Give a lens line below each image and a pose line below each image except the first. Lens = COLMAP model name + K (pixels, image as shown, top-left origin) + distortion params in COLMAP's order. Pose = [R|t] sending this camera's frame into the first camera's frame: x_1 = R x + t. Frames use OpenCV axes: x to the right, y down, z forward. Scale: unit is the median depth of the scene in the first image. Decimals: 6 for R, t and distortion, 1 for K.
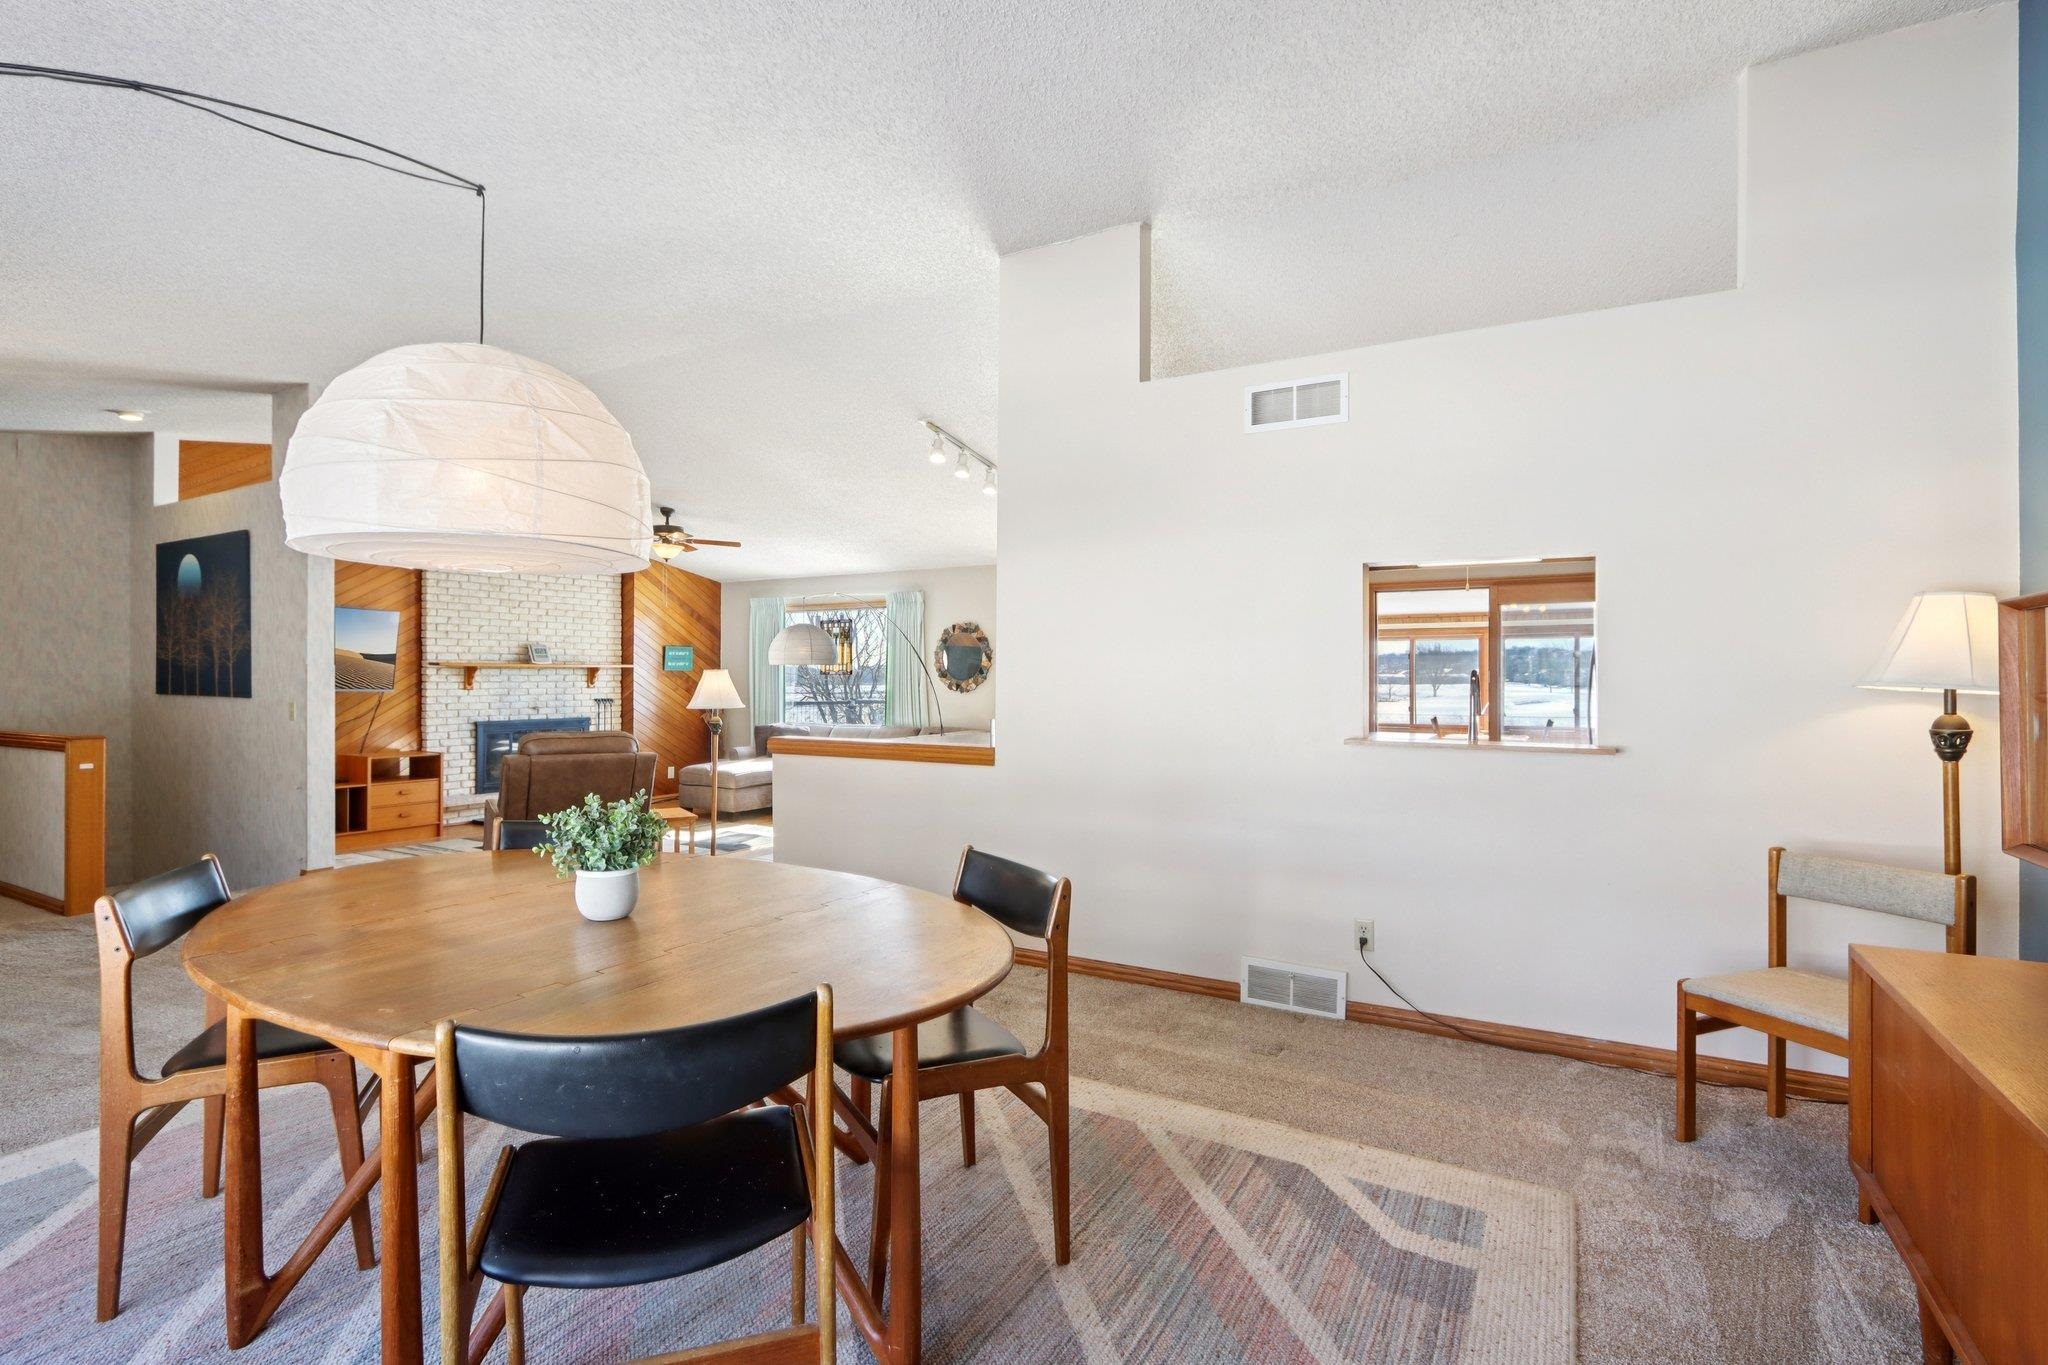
lens RADIAL K [[941.0, 0, 1022.0], [0, 941.0, 680.6], [0, 0, 1]] dist [-0.013878, 0.002448]
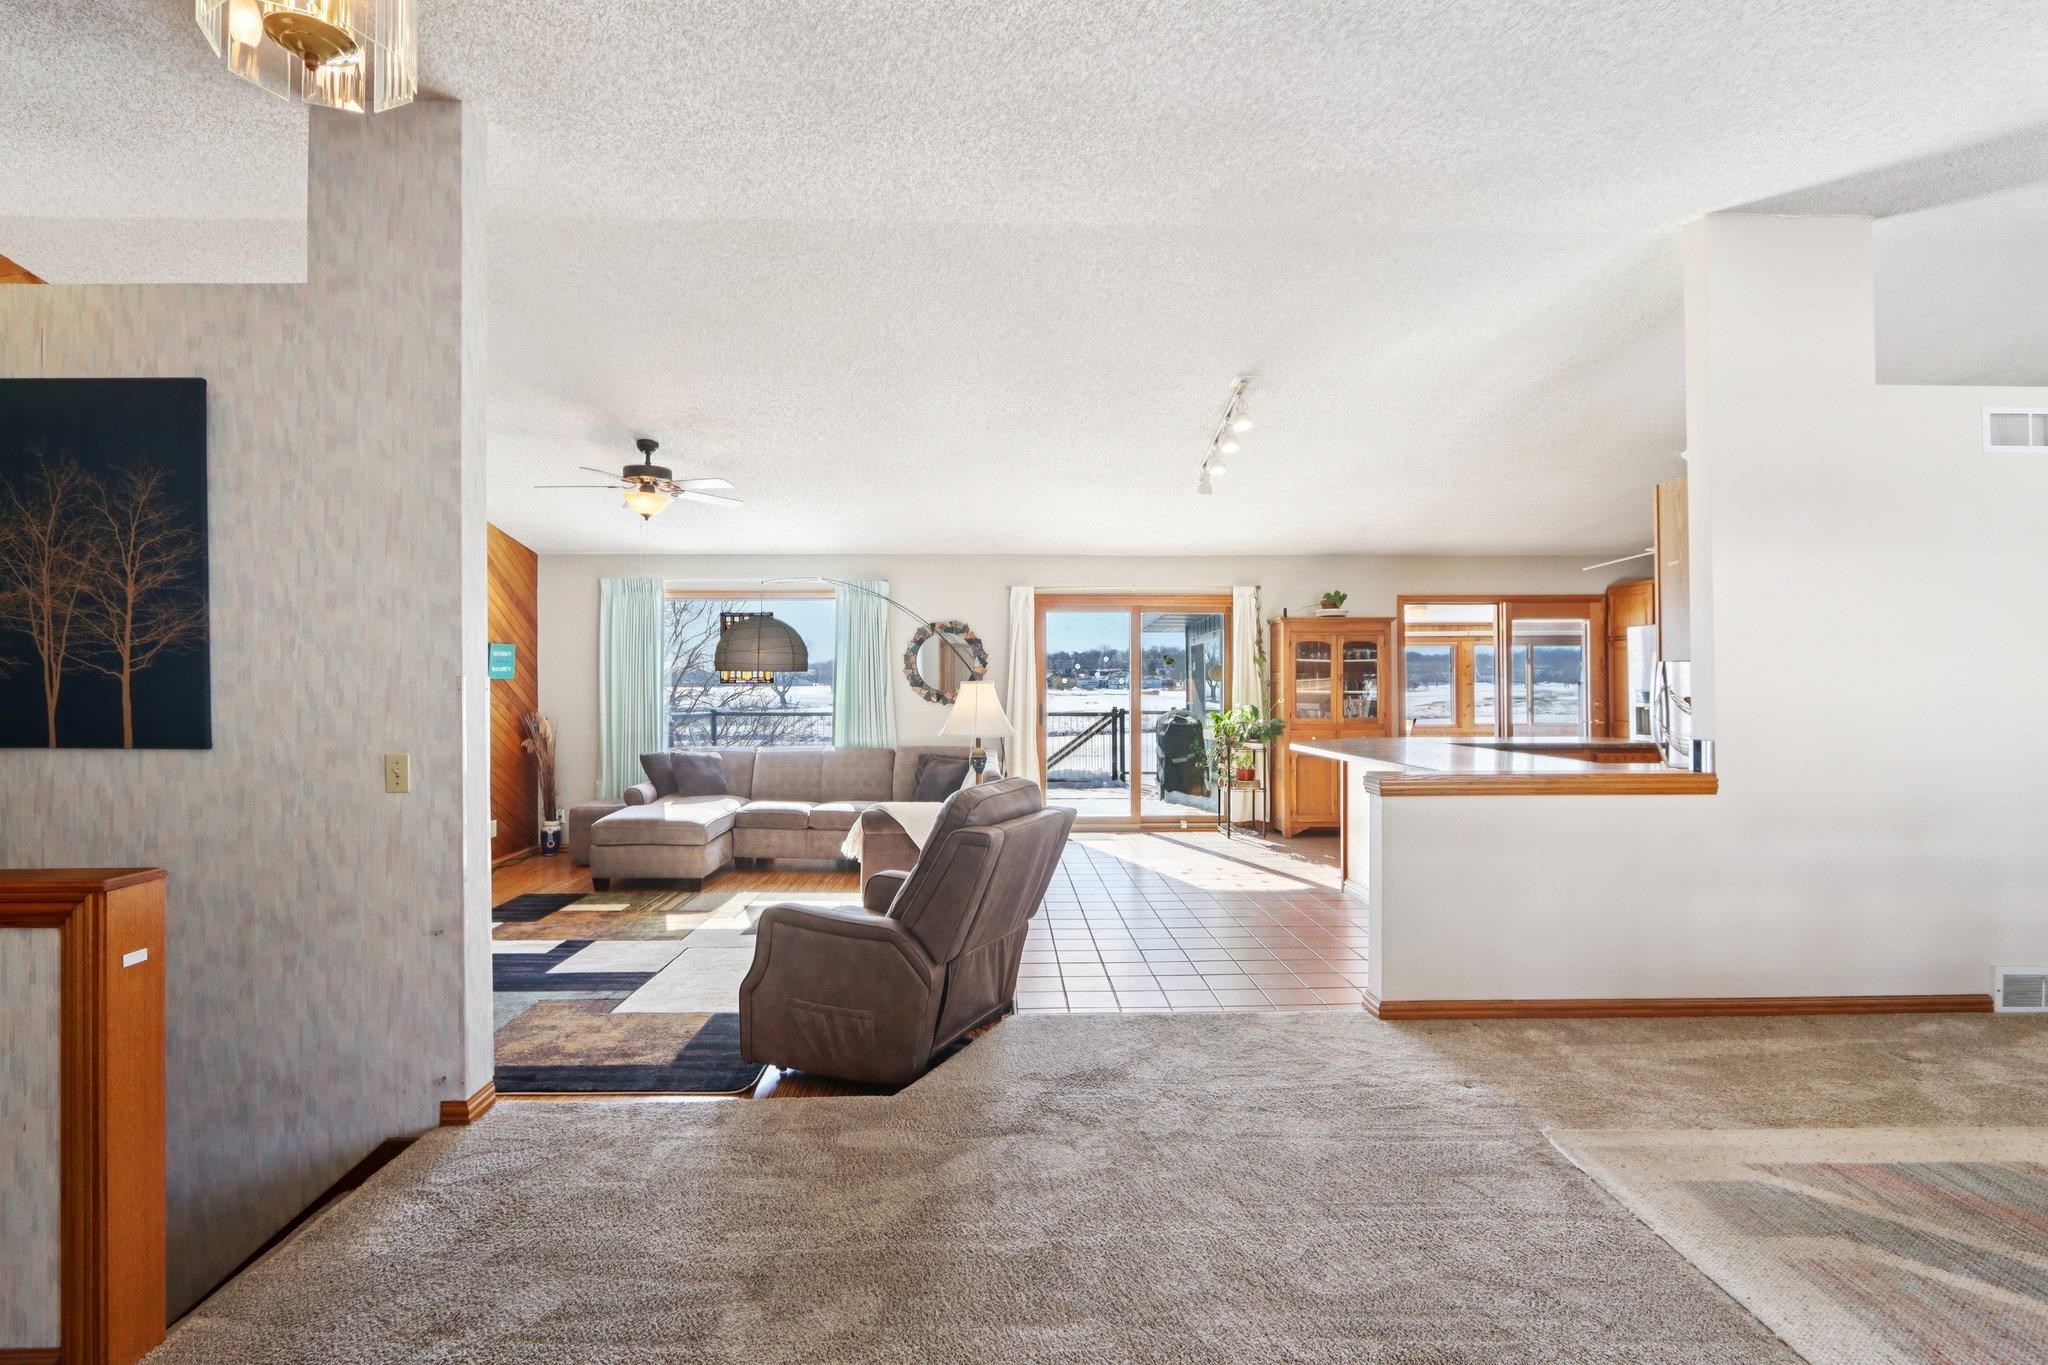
lens RADIAL K [[941.0, 0, 1011.9], [0, 941.0, 670.3], [0, 0, 1]] dist [-0.013878, 0.002448]
pose [[0.860084, 0.001176, 0.510151, -0.474937], [0.005530, 0.999917, -0.011629, -0.008143], [-0.510122, 0.012823, 0.860006, 0.270895]]
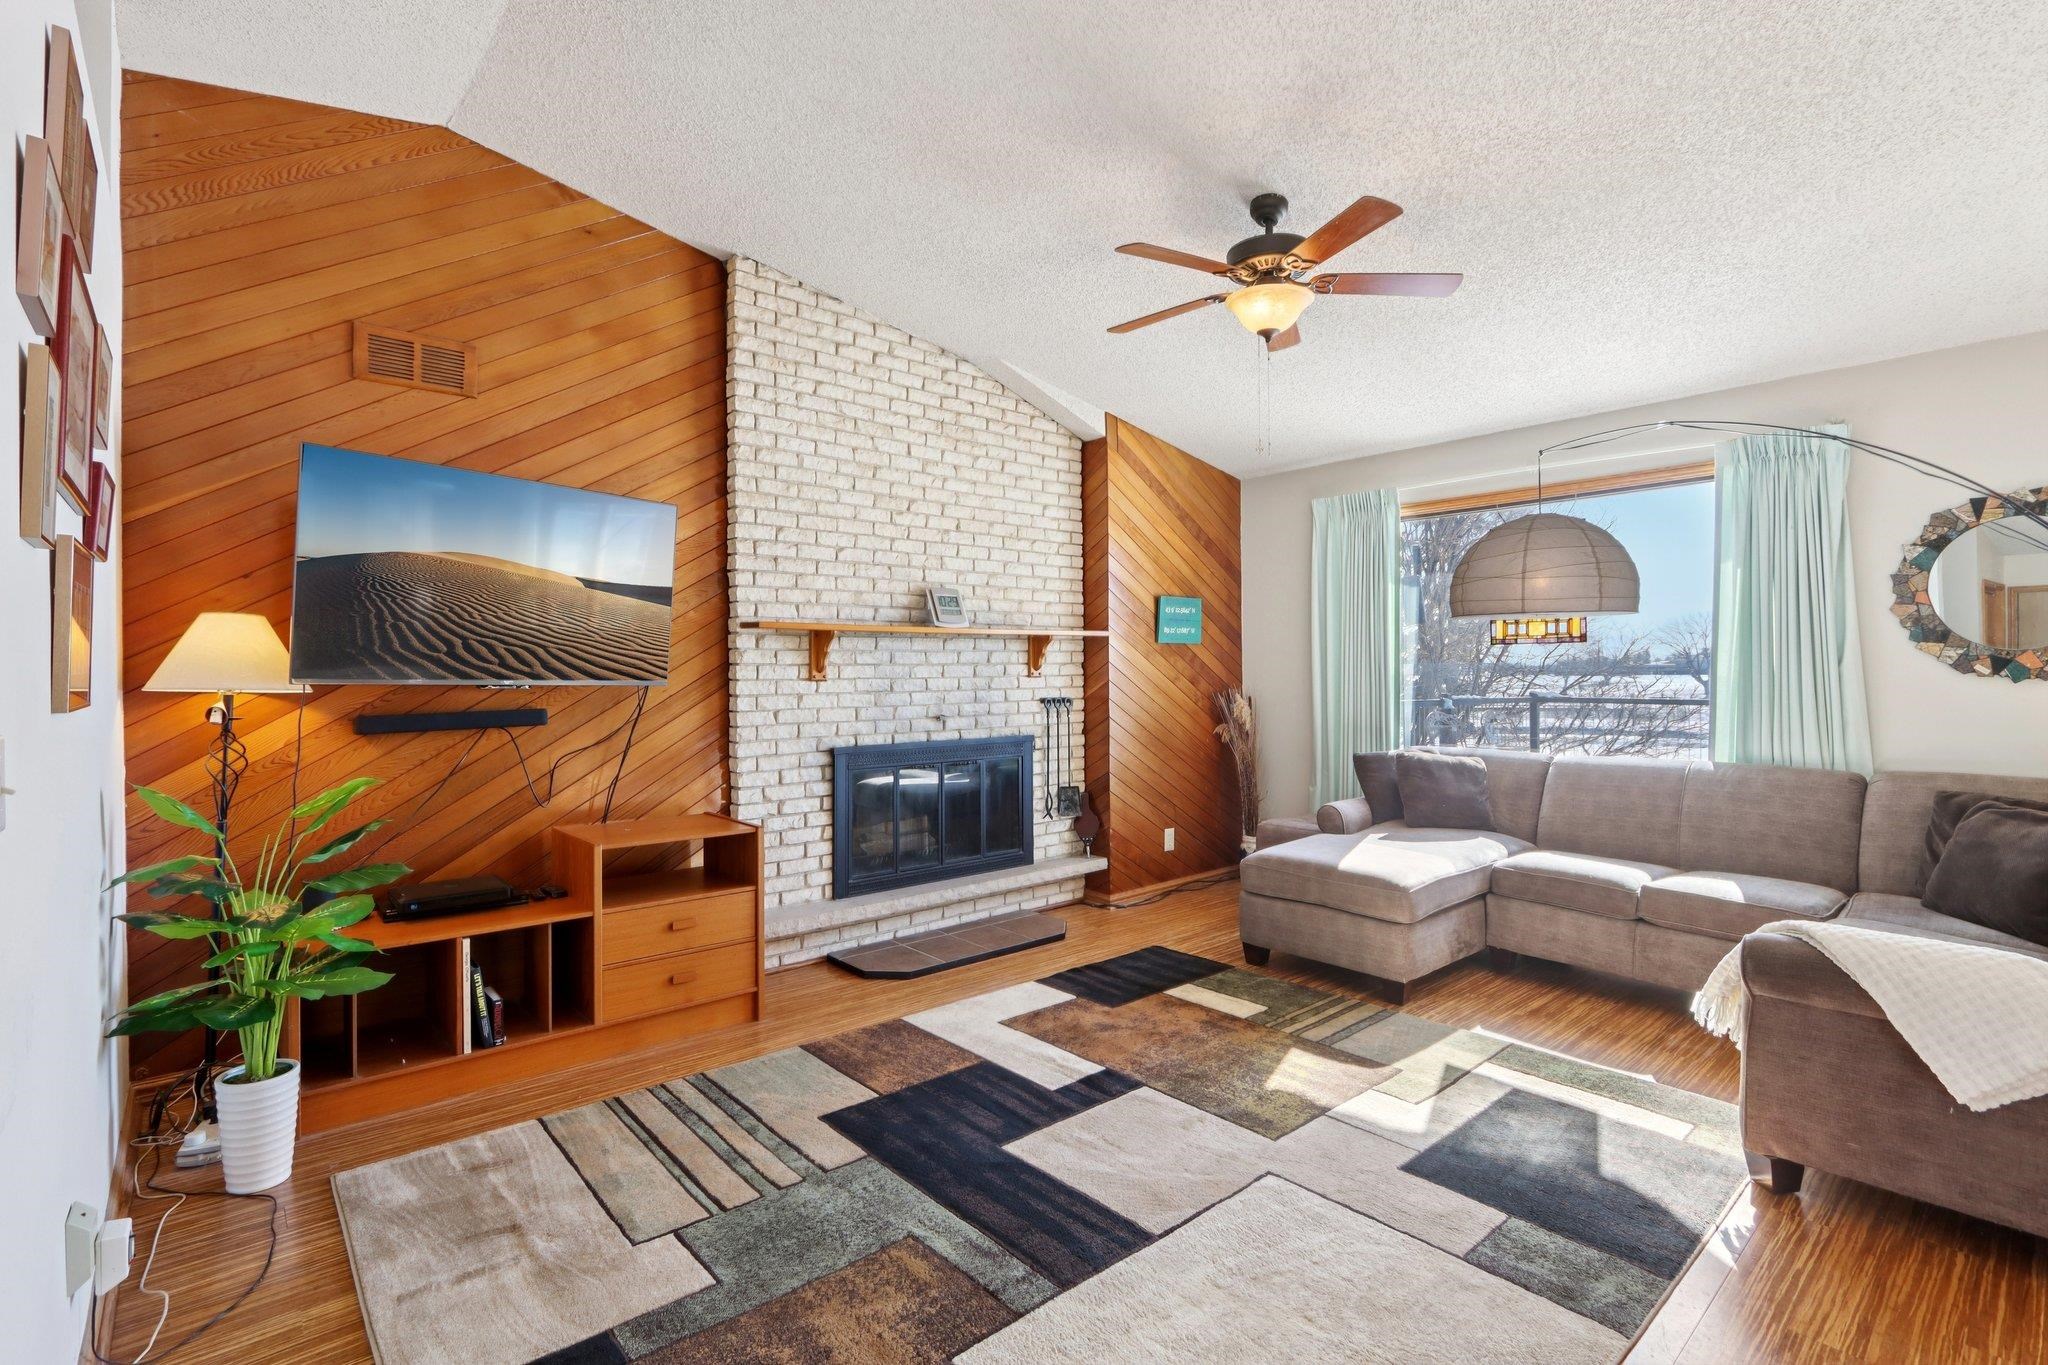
lens RADIAL K [[941.0, 0, 1023.5], [0, 941.0, 676.9], [0, 0, 1]] dist [-0.013878, 0.002448]
pose [[0.943384, -0.008534, -0.331593, -0.331462], [0.009106, 0.999959, 0.000171, 0.008493], [0.331578, -0.003181, 0.943422, 0.579951]]
